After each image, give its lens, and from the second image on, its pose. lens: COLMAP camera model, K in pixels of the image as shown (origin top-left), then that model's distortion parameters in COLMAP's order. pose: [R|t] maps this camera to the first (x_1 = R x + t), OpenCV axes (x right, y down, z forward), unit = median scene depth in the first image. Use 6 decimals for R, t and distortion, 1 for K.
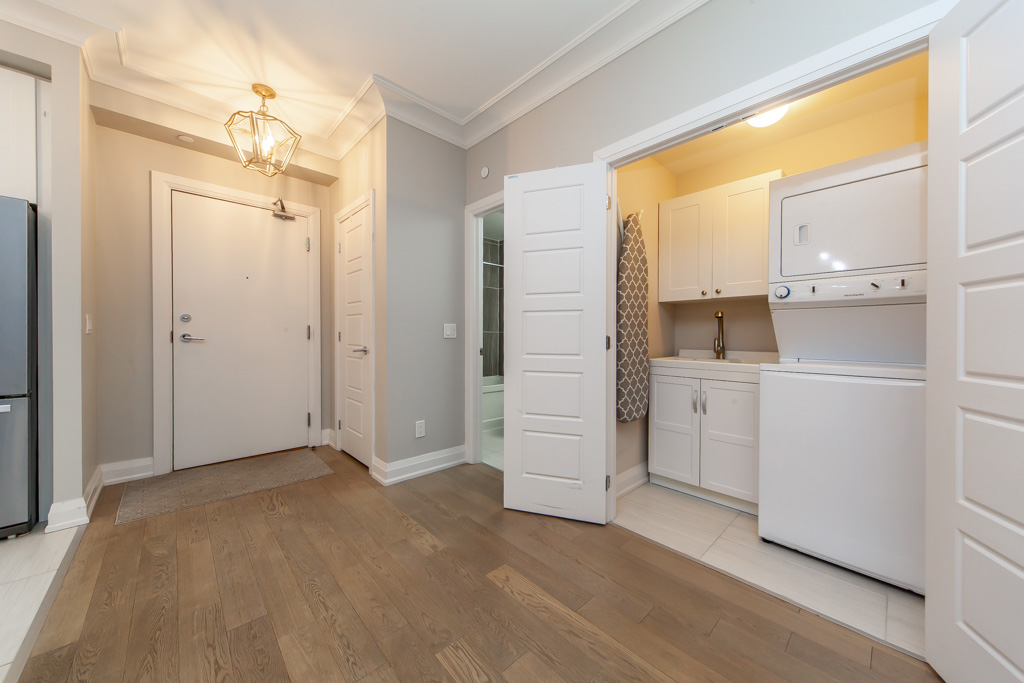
lens RADIAL K [[357.8, 0, 504.9], [0, 357.8, 339.5], [0, 0, 1]] dist [0.003950, -0.000737]
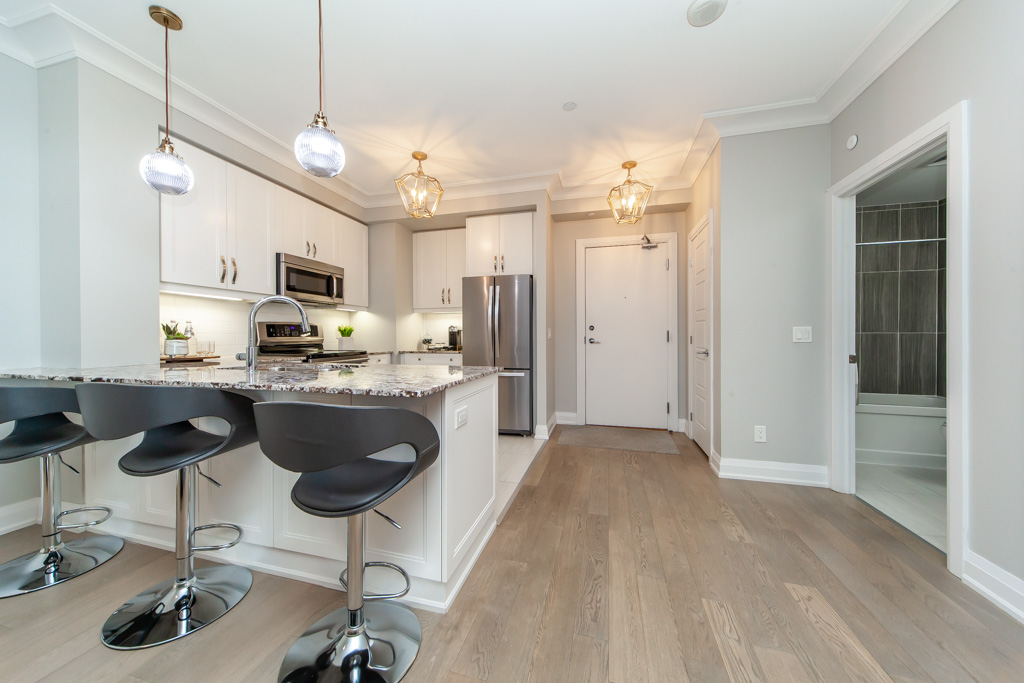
lens RADIAL K [[357.8, 0, 512.3], [0, 357.8, 340.9], [0, 0, 1]] dist [0.003950, -0.000737]
pose [[0.523414, 0.006466, -0.852054, 0.284812], [-0.003192, 0.999979, 0.005627, -0.012968], [0.852072, -0.000226, 0.523424, -0.119191]]
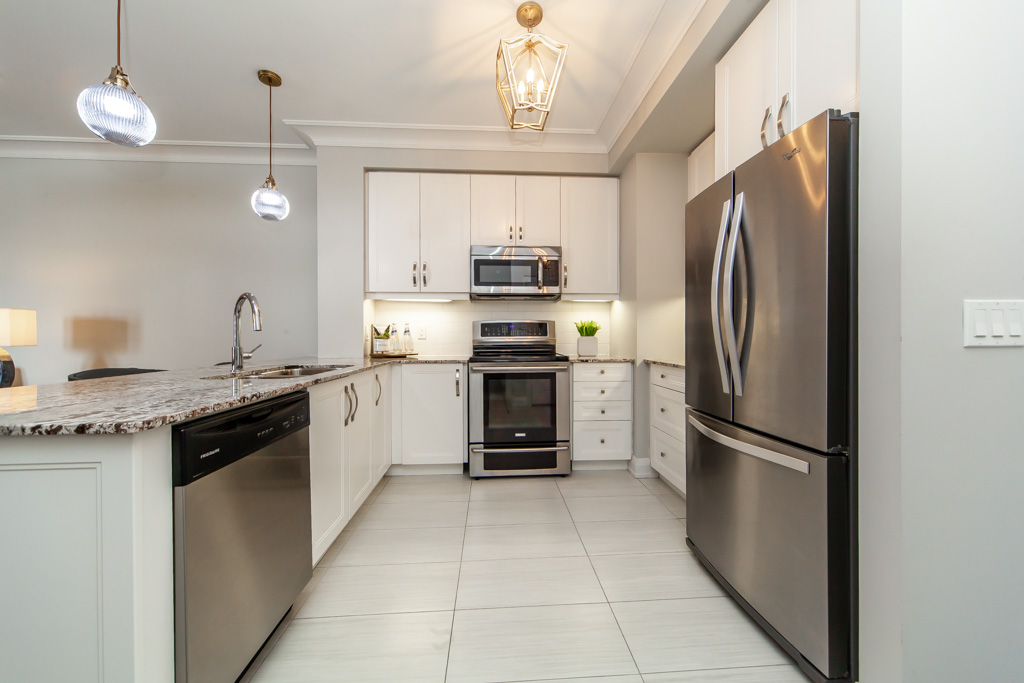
lens RADIAL K [[357.8, 0, 507.6], [0, 357.8, 338.8], [0, 0, 1]] dist [0.003950, -0.000737]
pose [[-0.650980, -0.000537, -0.759095, -0.455771], [-0.007546, 0.999955, 0.005763, -0.017011], [0.759057, 0.009479, -0.650955, 0.762047]]
